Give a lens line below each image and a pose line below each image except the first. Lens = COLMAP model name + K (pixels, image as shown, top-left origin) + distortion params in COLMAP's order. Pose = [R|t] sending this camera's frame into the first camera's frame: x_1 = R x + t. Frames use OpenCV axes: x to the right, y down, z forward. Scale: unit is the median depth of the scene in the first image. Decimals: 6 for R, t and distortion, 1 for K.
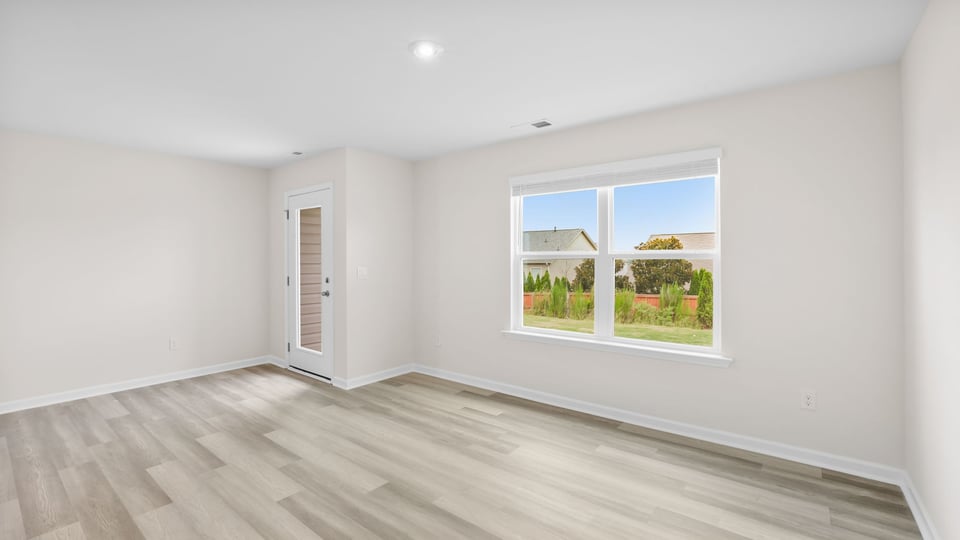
lens RADIAL K [[419.4, 0, 474.7], [0, 419.4, 261.7], [0, 0, 1]] dist [-0.031716, 0.004444]
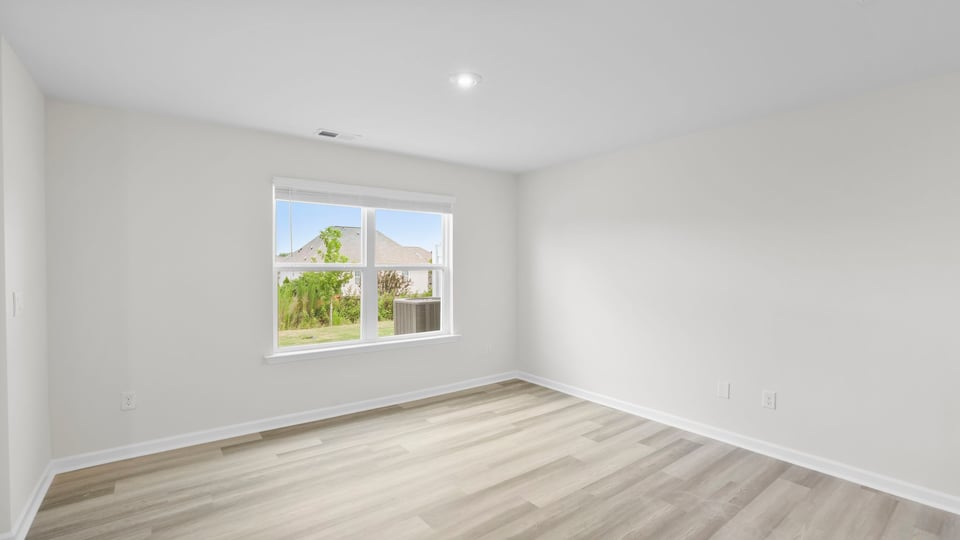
lens RADIAL K [[419.4, 0, 483.0], [0, 419.4, 261.5], [0, 0, 1]] dist [-0.031716, 0.004444]
pose [[0.235103, 0.012419, 0.971891, -0.758187], [-0.002416, 0.999923, -0.012193, -0.019209], [-0.971968, 0.000519, 0.235115, 0.449459]]
